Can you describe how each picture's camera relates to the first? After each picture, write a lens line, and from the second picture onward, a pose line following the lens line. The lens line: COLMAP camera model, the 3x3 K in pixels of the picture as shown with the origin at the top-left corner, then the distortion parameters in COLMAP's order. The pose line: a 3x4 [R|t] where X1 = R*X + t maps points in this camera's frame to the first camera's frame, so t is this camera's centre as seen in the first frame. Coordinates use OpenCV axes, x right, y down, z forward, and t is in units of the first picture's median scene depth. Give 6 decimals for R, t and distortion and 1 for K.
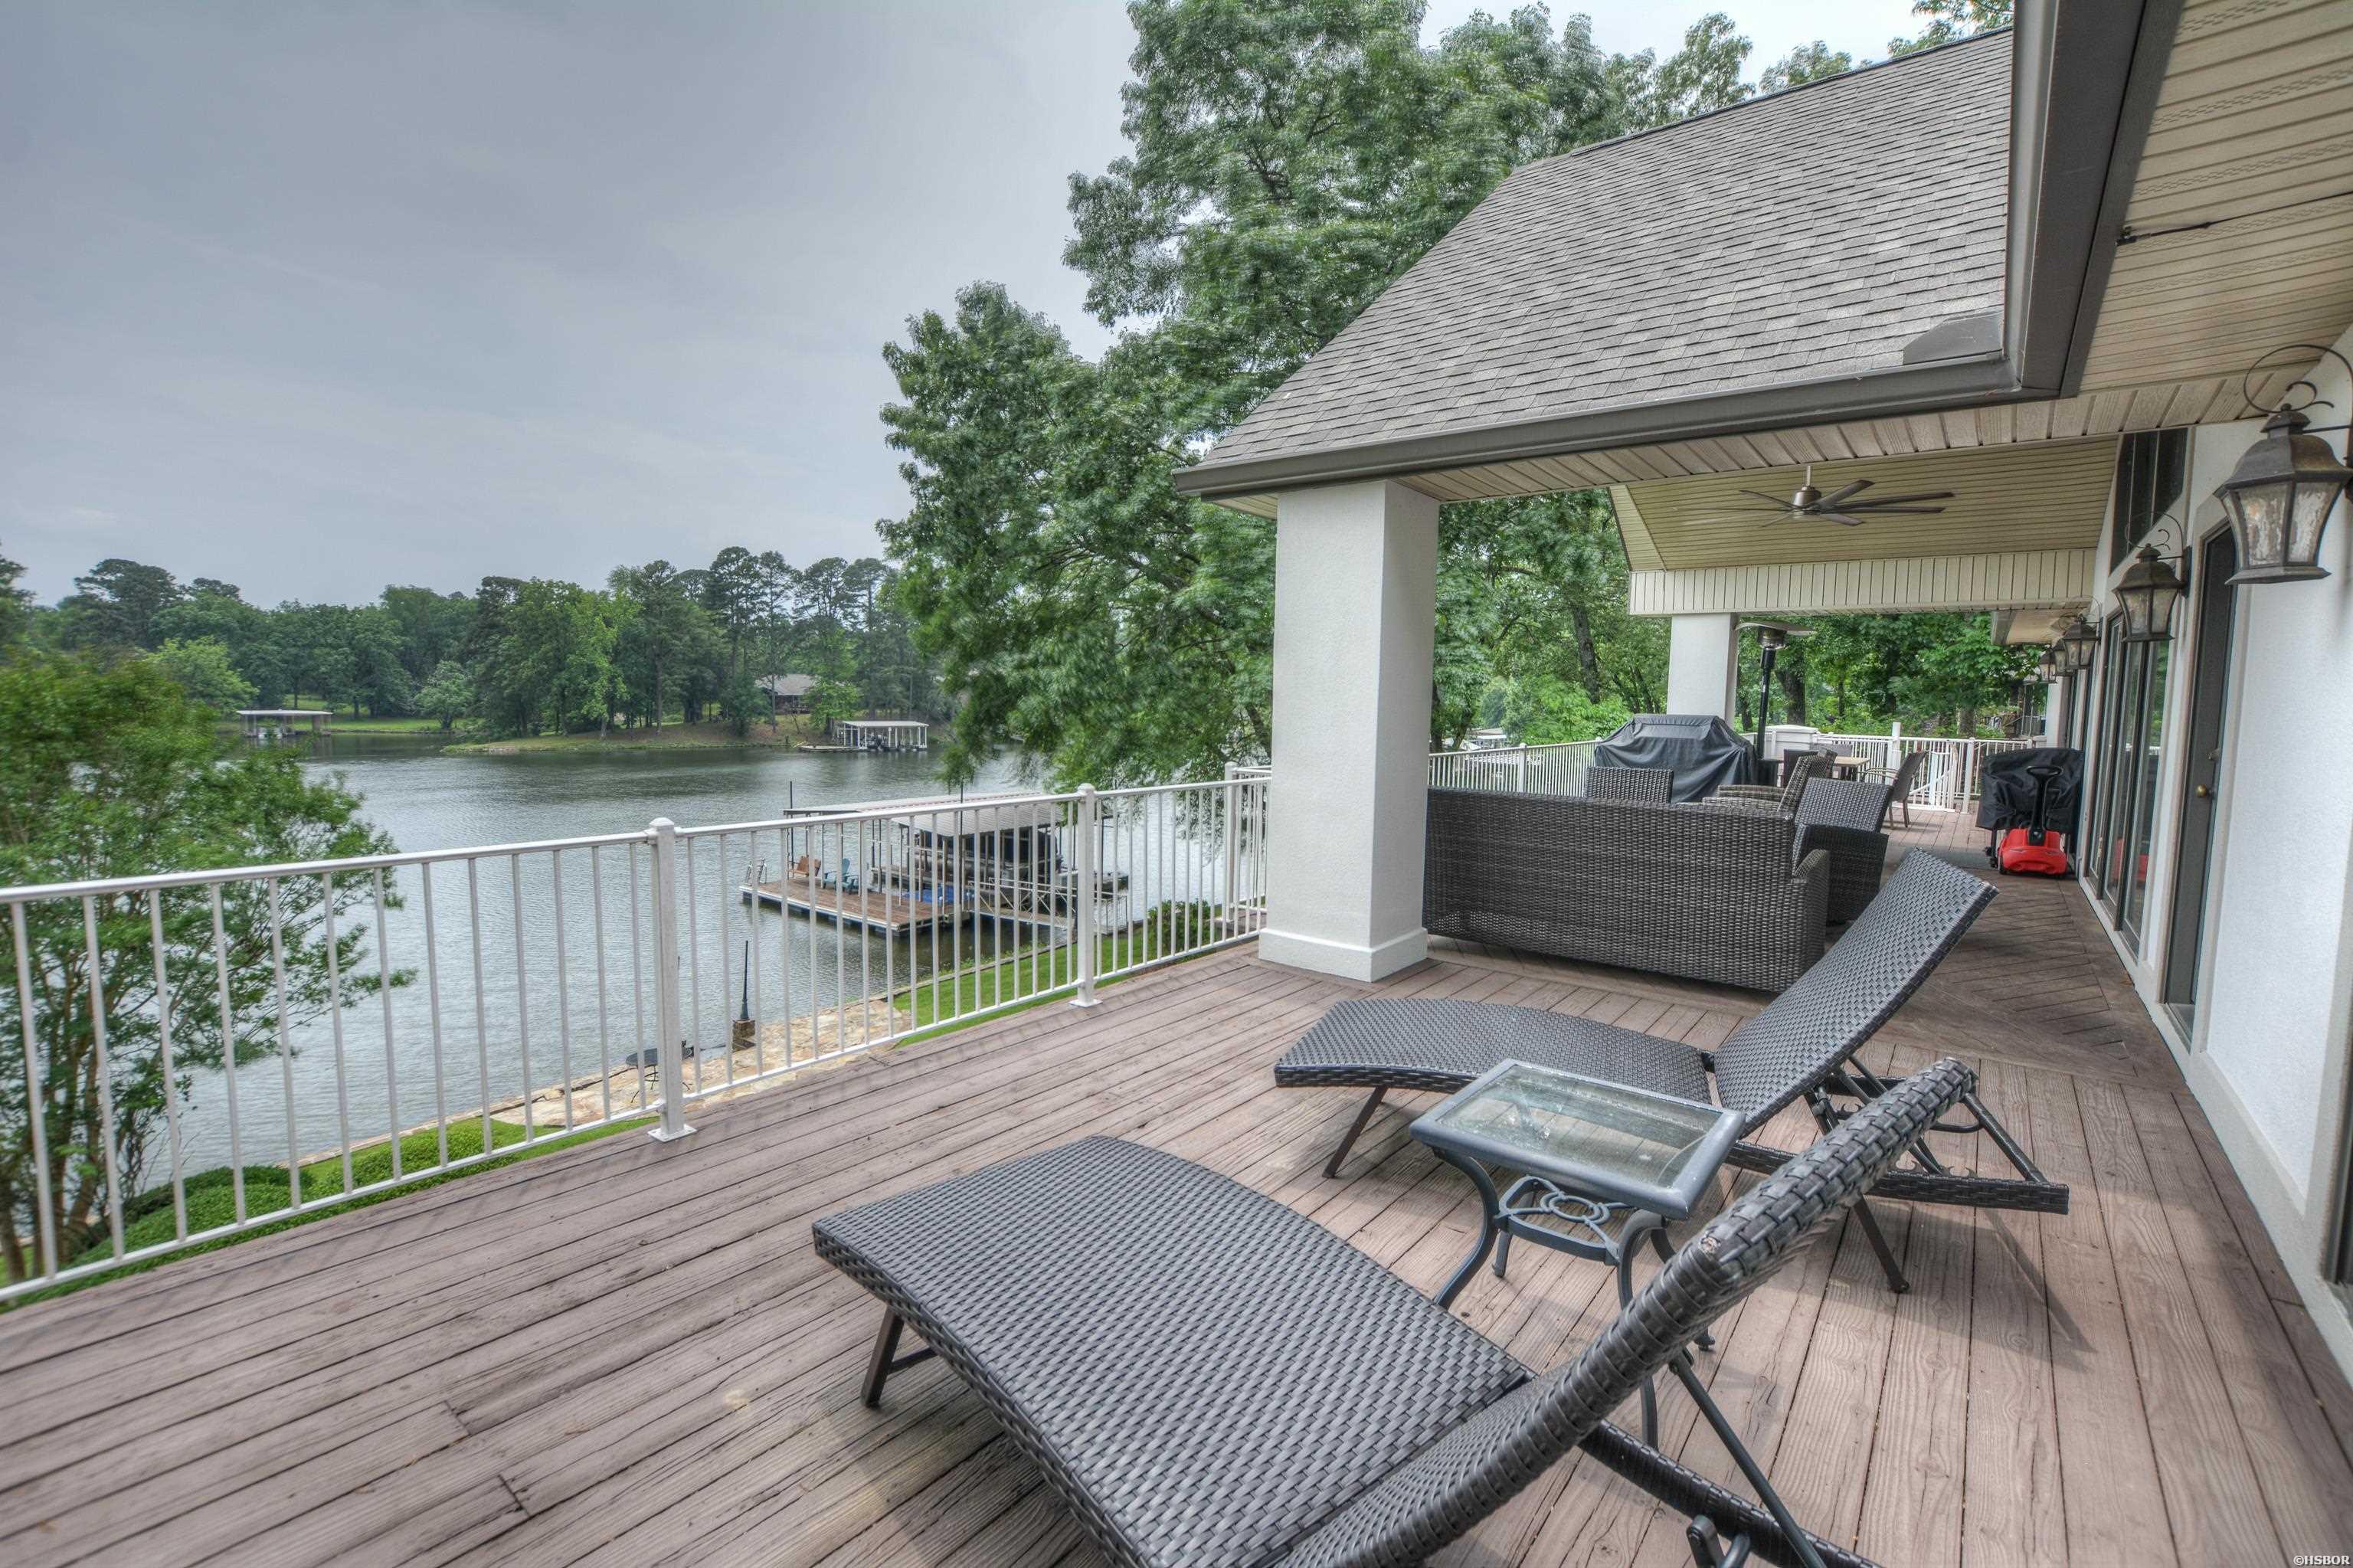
lens RADIAL K [[1033.2, 0, 1164.9], [0, 1033.2, 781.4], [0, 0, 1]] dist [-0.031679, 0.002517]
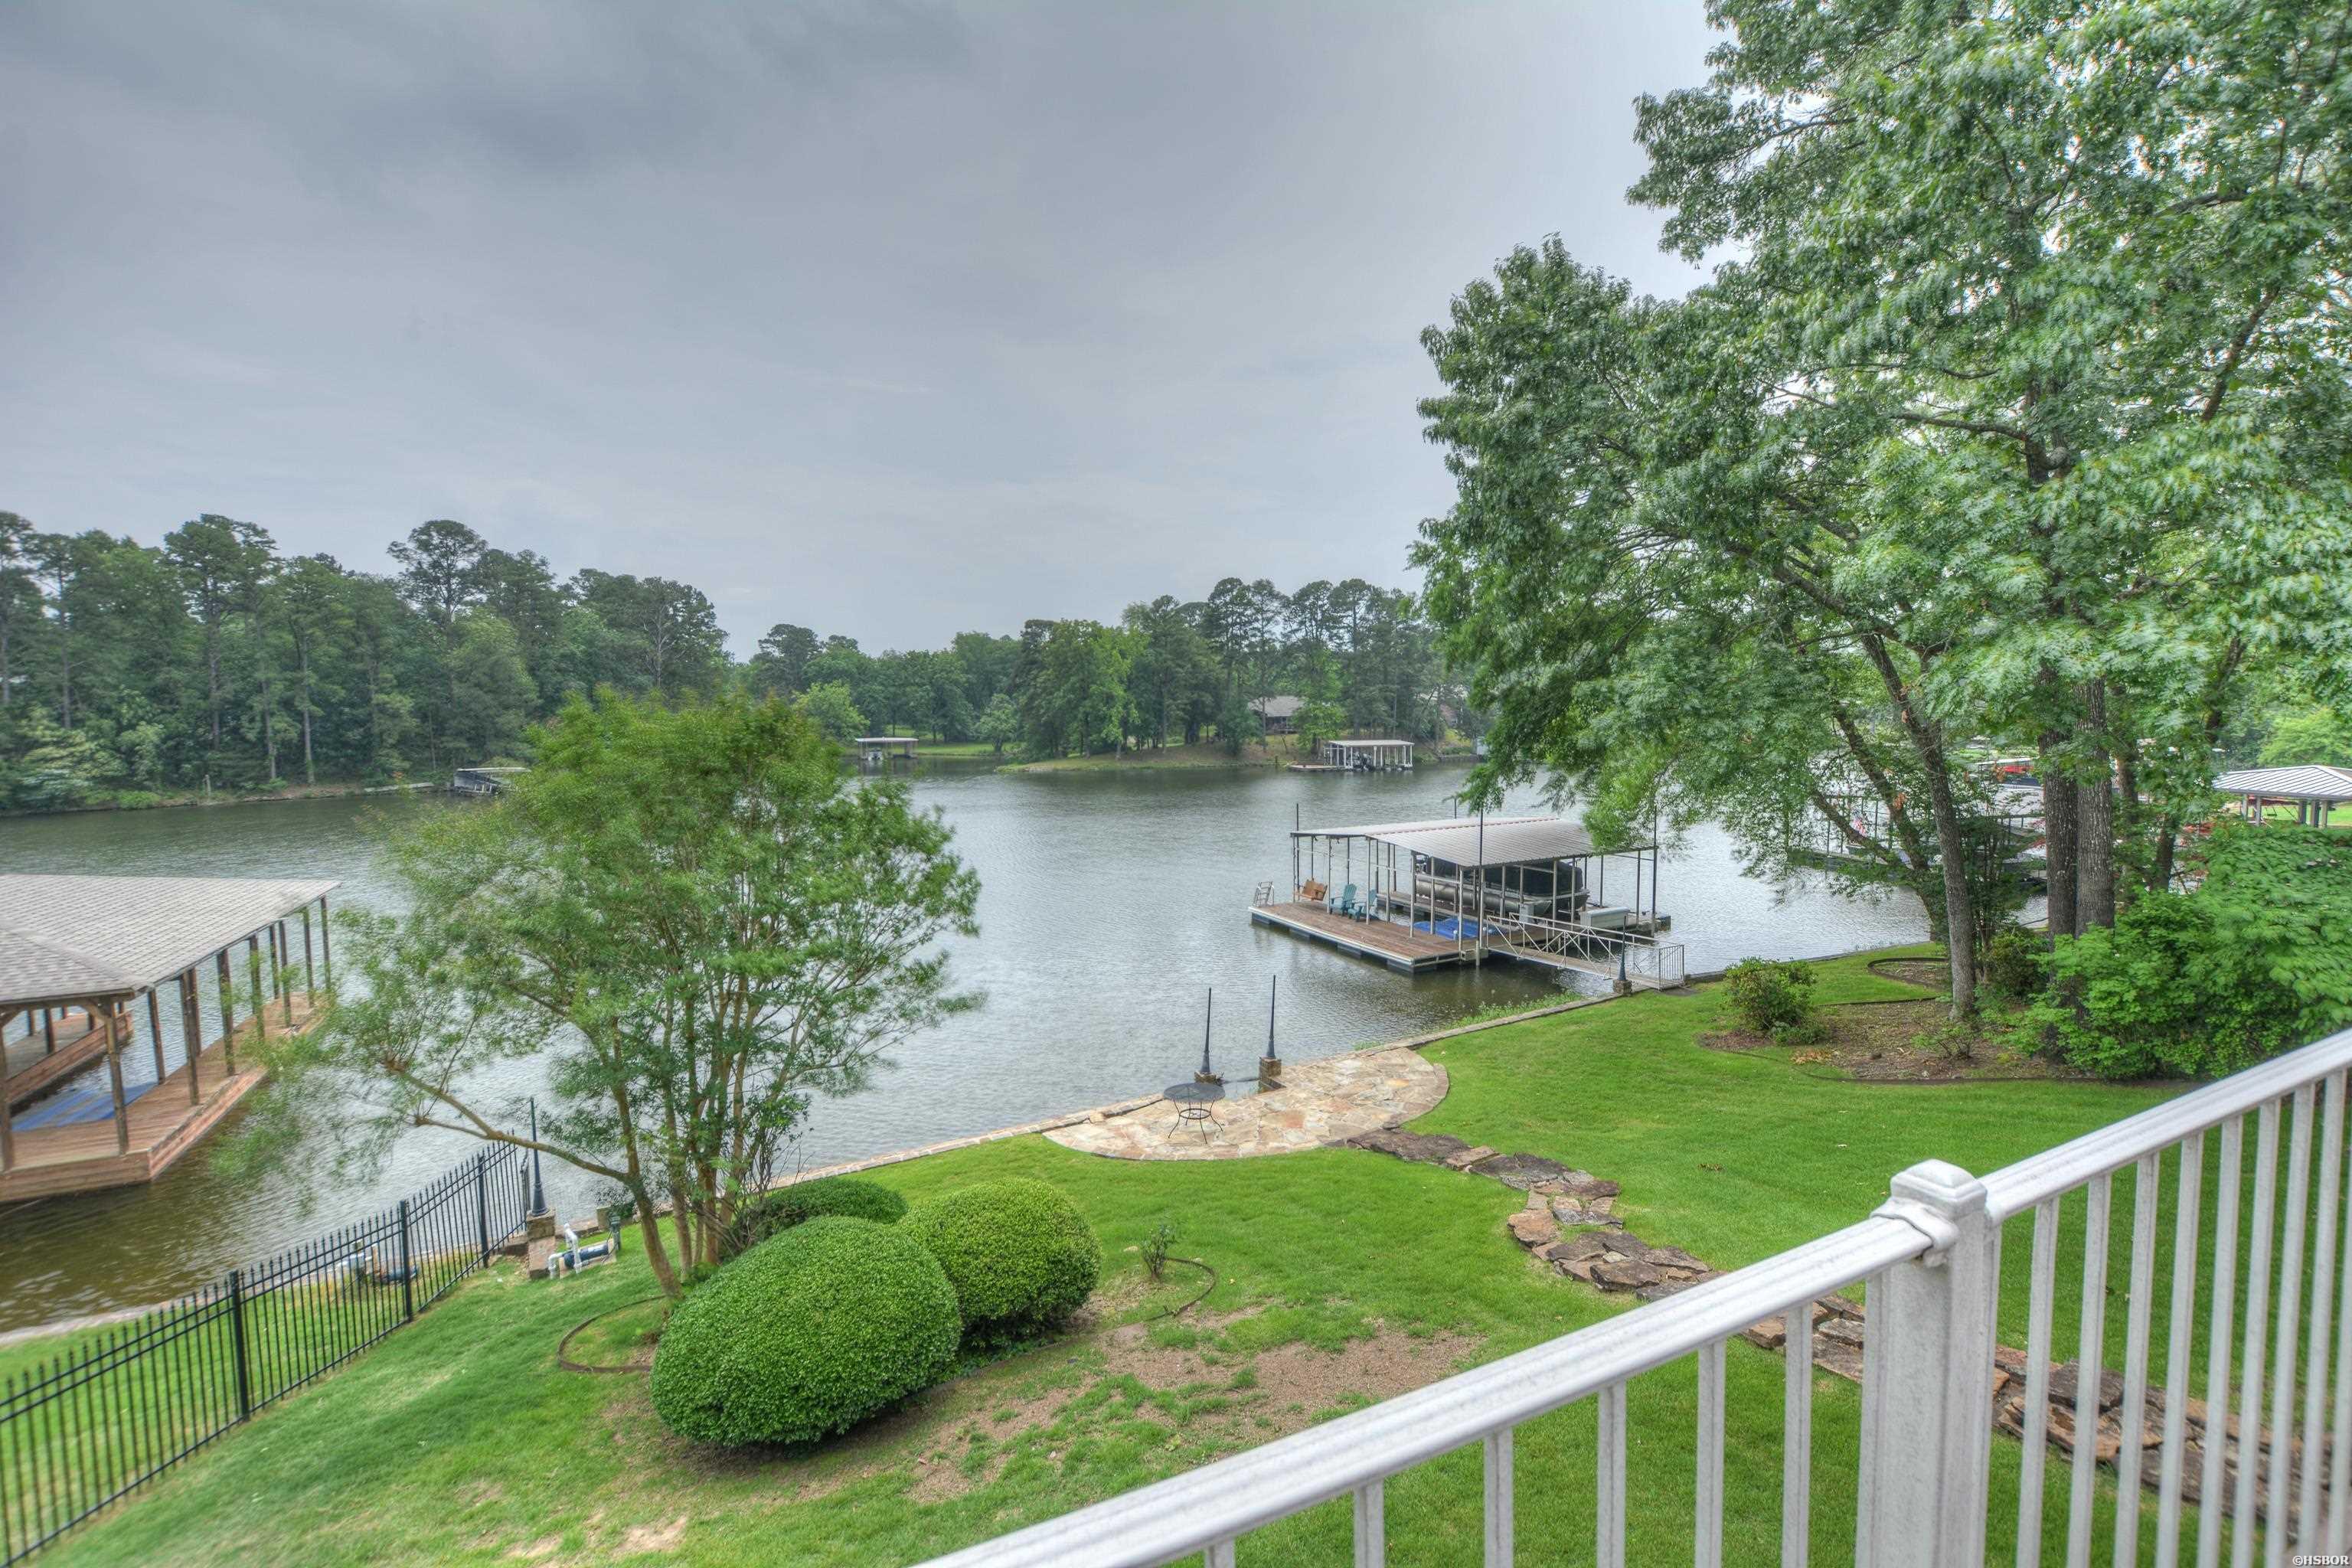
lens RADIAL K [[1032.7, 0, 1163.3], [0, 1032.7, 773.2], [0, 0, 1]] dist [-0.031679, 0.002517]
pose [[0.898943, -0.001182, -0.438064, -0.014410], [-0.009842, 0.999689, -0.022895, -0.001560], [0.437955, 0.024893, 0.898652, 0.015952]]
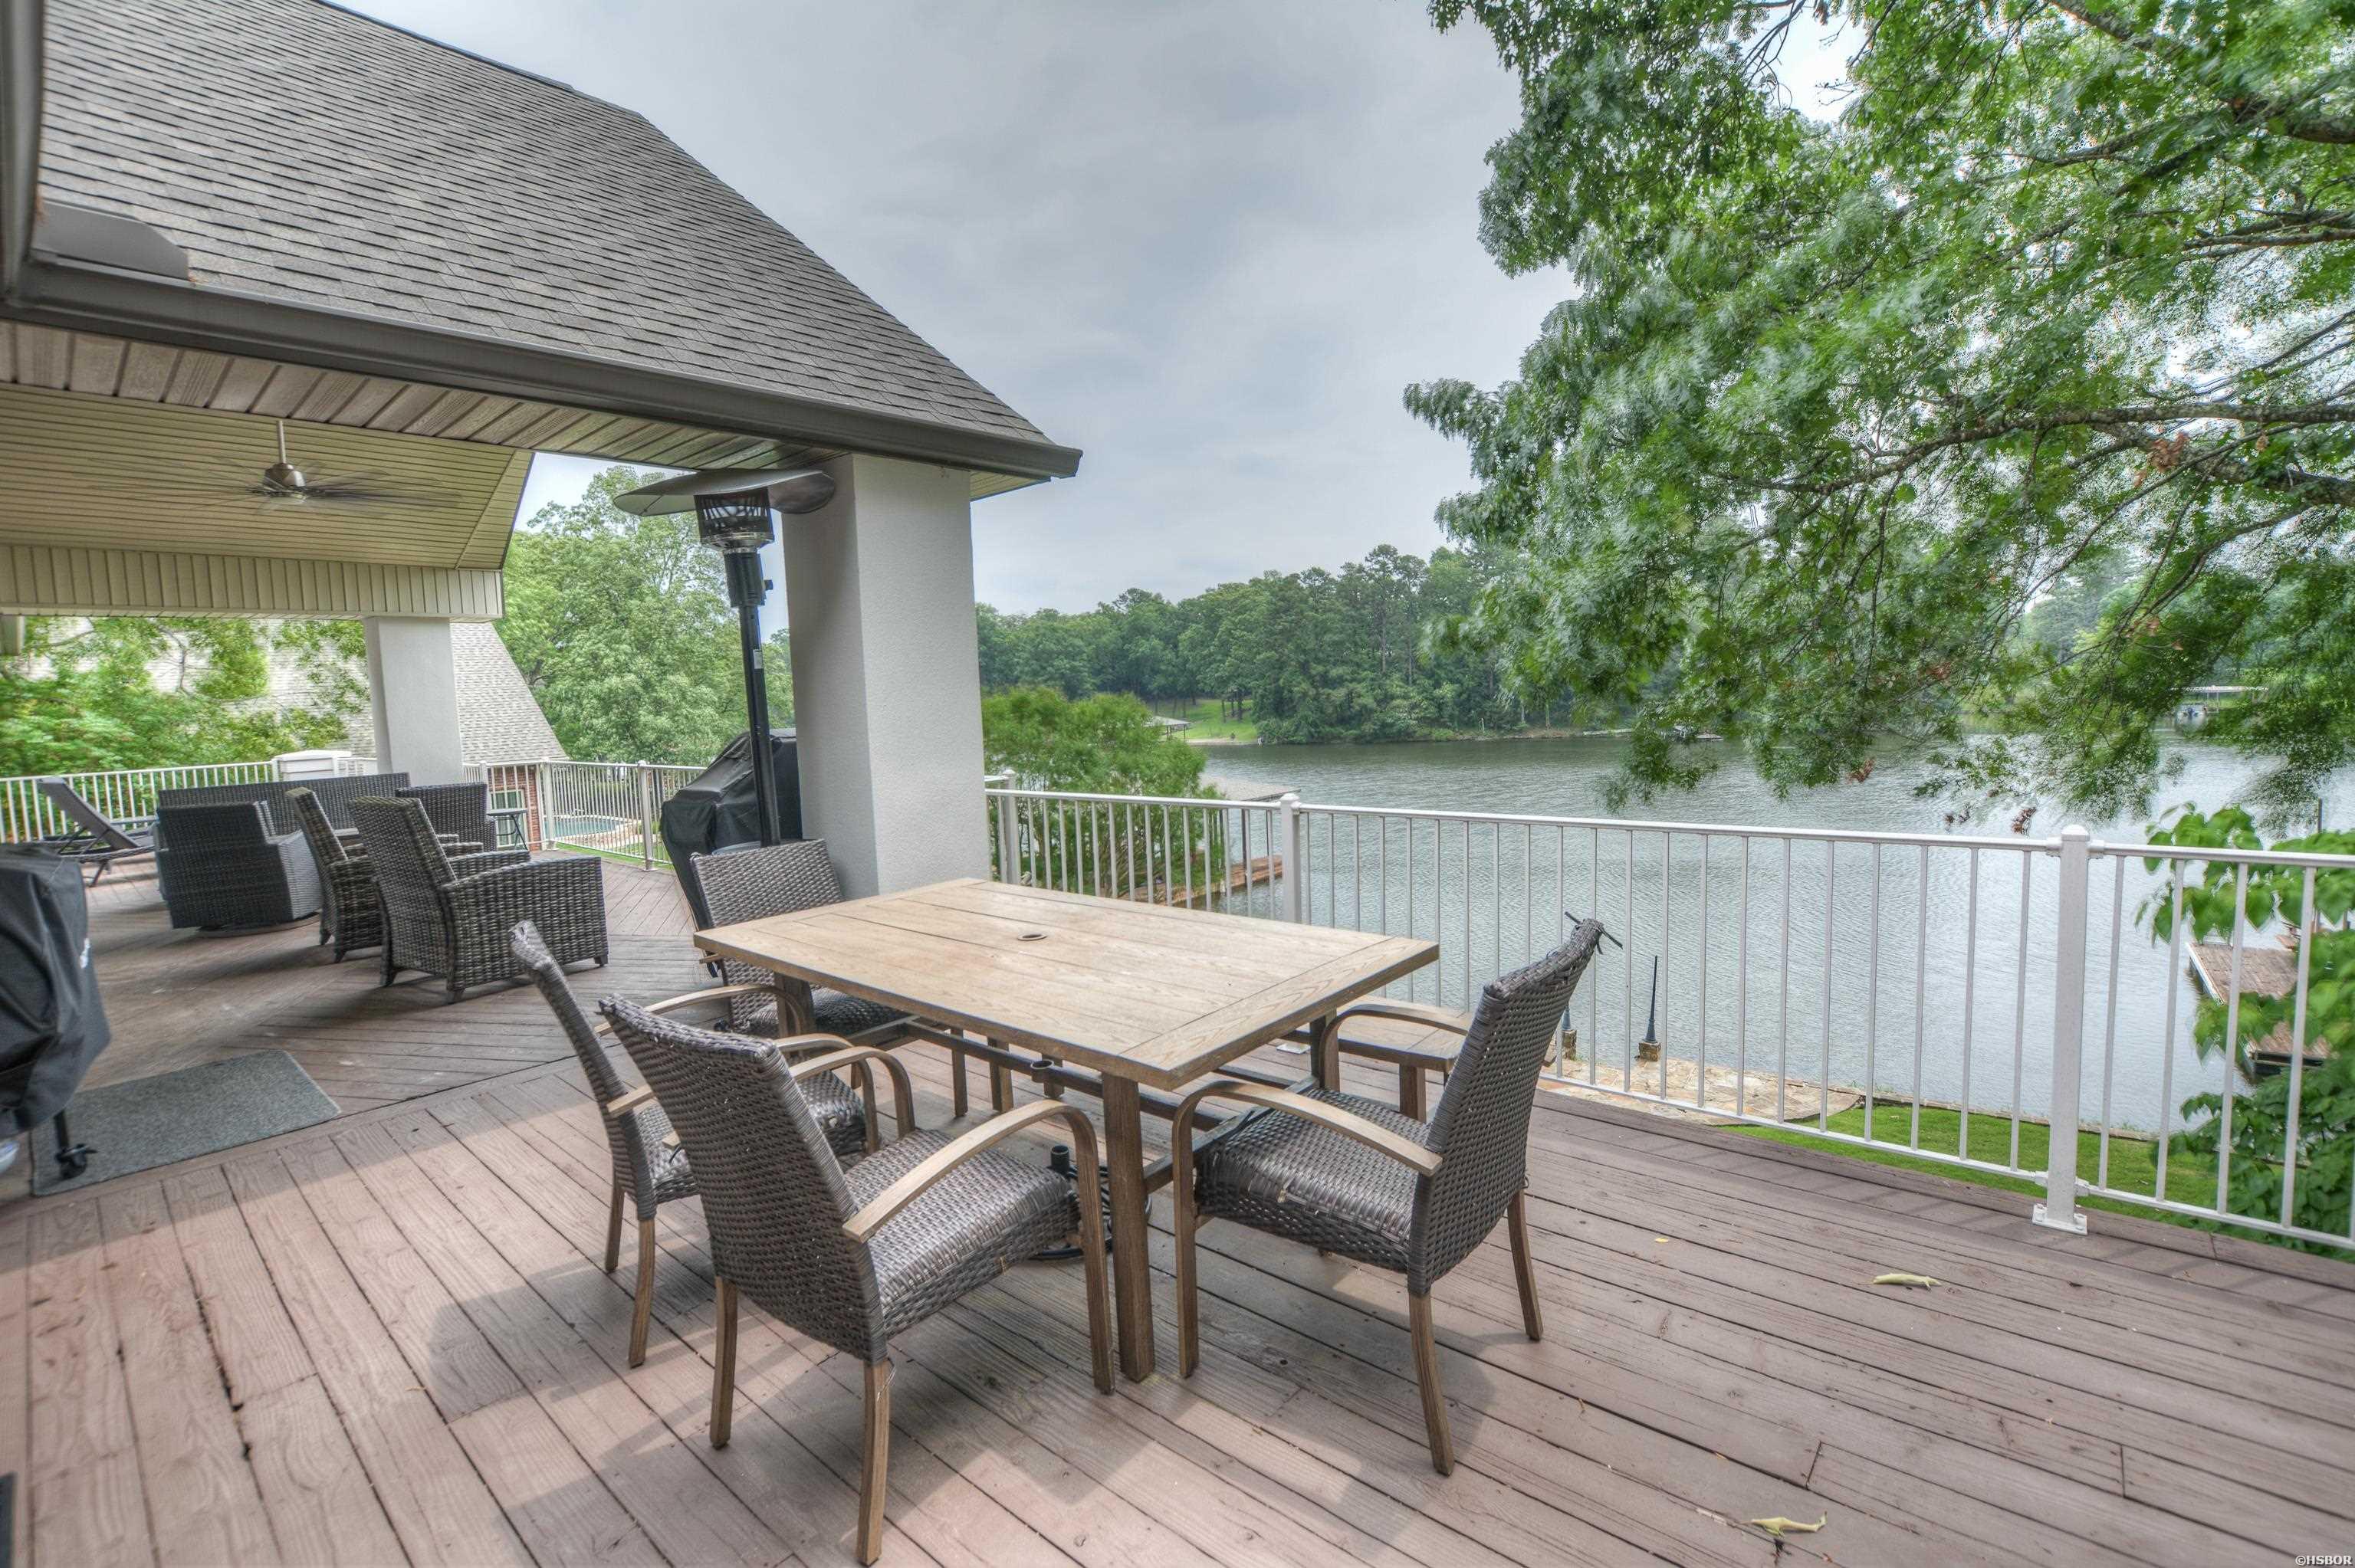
lens RADIAL K [[1033.9, 0, 1175.3], [0, 1033.9, 768.2], [0, 0, 1]] dist [-0.031679, 0.002517]
pose [[-0.036312, 0.056669, -0.997732, 0.083515], [-0.046121, 0.997232, 0.058319, -0.007073], [0.998276, 0.048134, -0.033597, 0.105007]]
